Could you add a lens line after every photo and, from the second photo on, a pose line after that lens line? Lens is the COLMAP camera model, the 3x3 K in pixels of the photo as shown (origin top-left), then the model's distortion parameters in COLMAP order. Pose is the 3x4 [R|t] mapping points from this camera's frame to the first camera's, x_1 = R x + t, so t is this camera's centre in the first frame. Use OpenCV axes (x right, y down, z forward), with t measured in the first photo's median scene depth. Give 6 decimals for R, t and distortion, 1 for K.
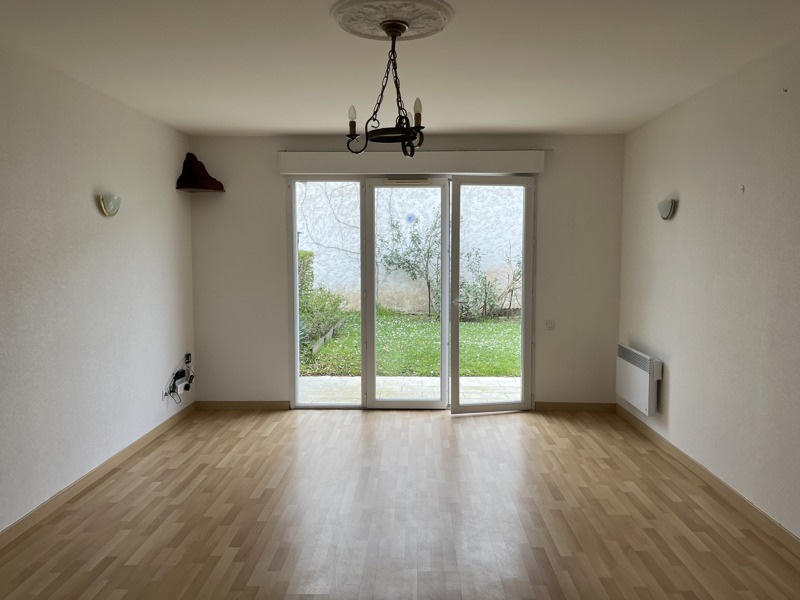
lens RADIAL K [[605.8, 0, 400.0], [0, 605.8, 300.0], [0, 0, 1]] dist [0.046381, -0.073891]
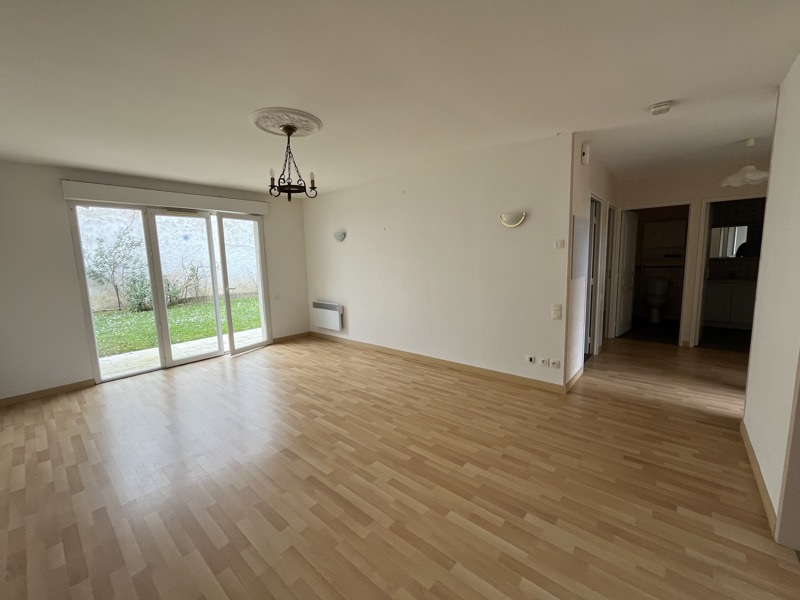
lens RADIAL K [[327.0, 0, 400.0], [0, 327.0, 300.0], [0, 0, 1]] dist [-0.000188, -0.000241]
pose [[0.634555, -0.117973, 0.763821, -0.292661], [0.090357, 0.992828, 0.078279, 0.006062], [-0.767578, 0.019344, 0.640664, 0.062112]]
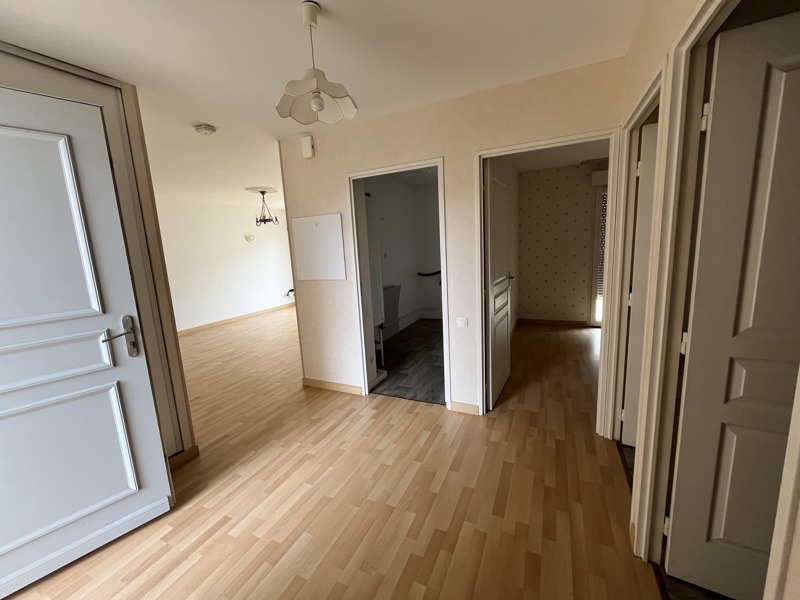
lens RADIAL K [[327.0, 0, 400.0], [0, 327.0, 300.0], [0, 0, 1]] dist [-0.000188, -0.000241]
pose [[0.914864, 0.018744, -0.403327, 0.784620], [0.021305, 0.995289, 0.094580, 0.024757], [0.403200, -0.095121, 0.910155, -0.286884]]
